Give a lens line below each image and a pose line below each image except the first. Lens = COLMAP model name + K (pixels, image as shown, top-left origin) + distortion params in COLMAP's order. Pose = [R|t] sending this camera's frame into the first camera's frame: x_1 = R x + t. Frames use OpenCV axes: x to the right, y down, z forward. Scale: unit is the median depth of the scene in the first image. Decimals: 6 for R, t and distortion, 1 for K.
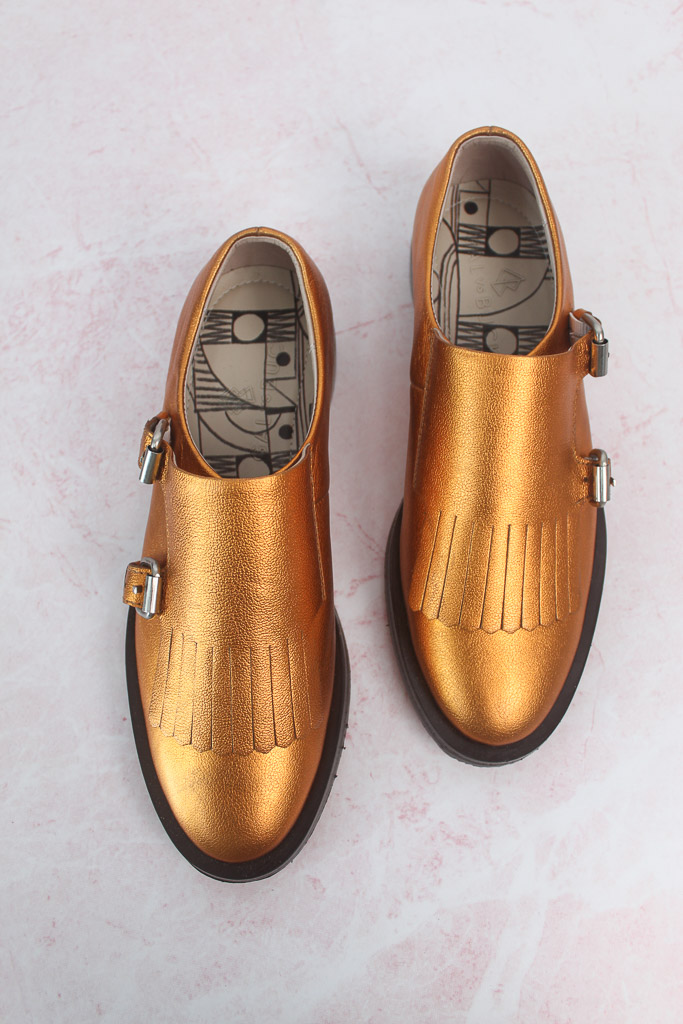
lens RADIAL K [[887.2, 0, 351.6], [0, 887.2, 508.5], [0, 0, 1]] dist [-0.141567, 0.119384]
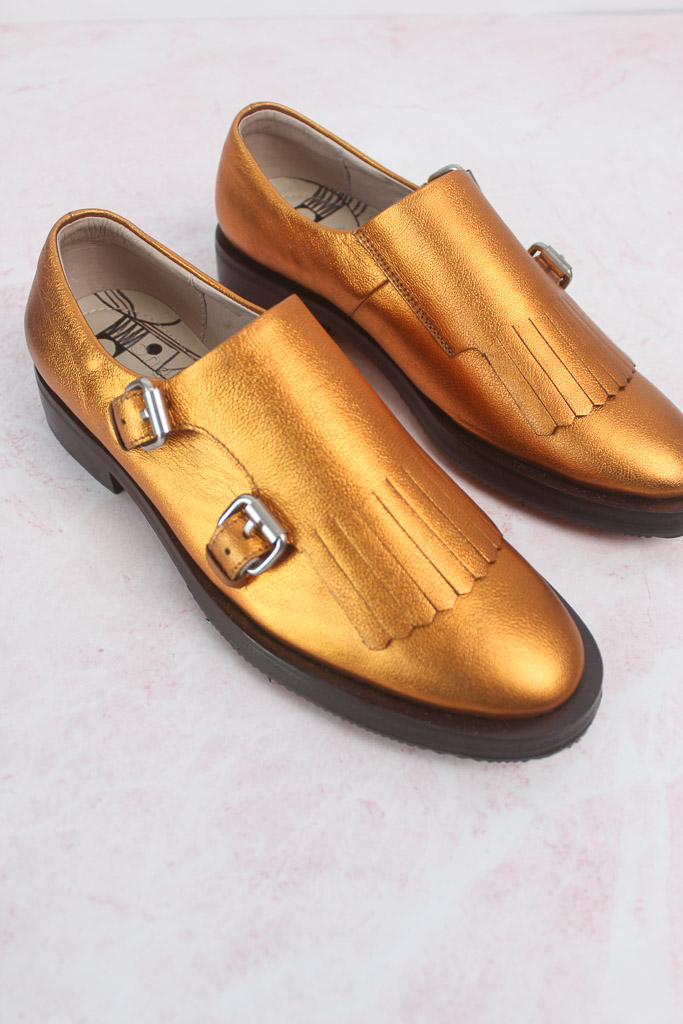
lens RADIAL K [[887.2, 0, 333.3], [0, 887.2, 513.7], [0, 0, 1]] dist [-0.141567, 0.119384]
pose [[0.986900, -0.083242, 0.138199, -0.157399], [0.133021, 0.904552, -0.405082, 0.504789], [-0.091289, 0.418159, 0.903775, 0.208837]]
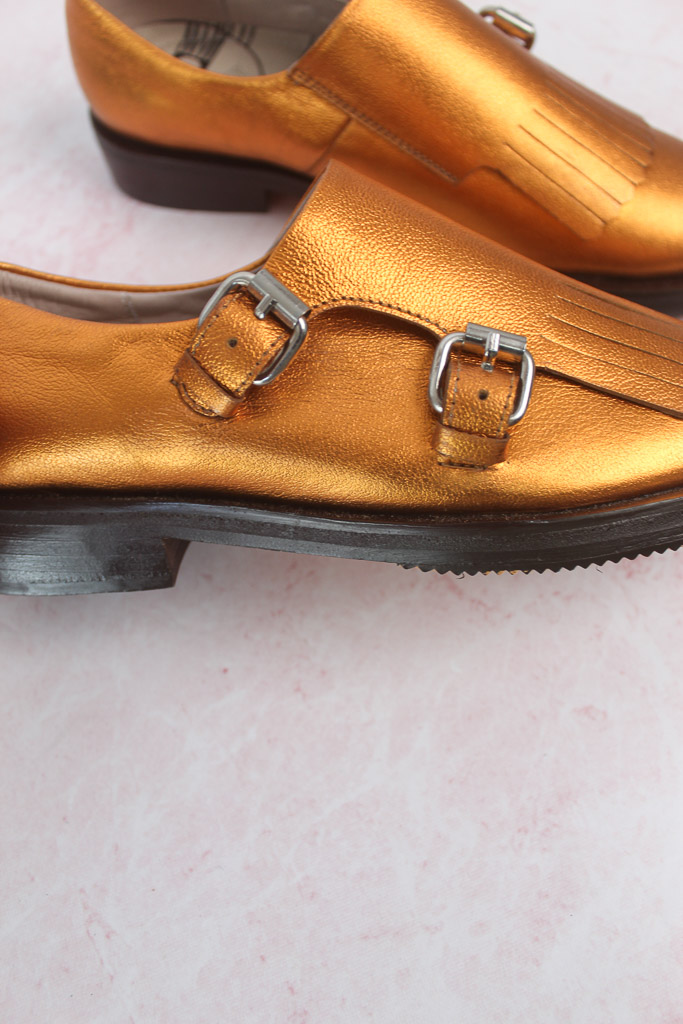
lens RADIAL K [[887.2, 0, 340.4], [0, 887.2, 502.7], [0, 0, 1]] dist [-0.141567, 0.119384]
pose [[0.855621, -0.481715, 0.189378, -0.261980], [0.511747, 0.842167, -0.169910, 0.307747], [-0.077640, 0.242292, 0.967092, 0.302971]]
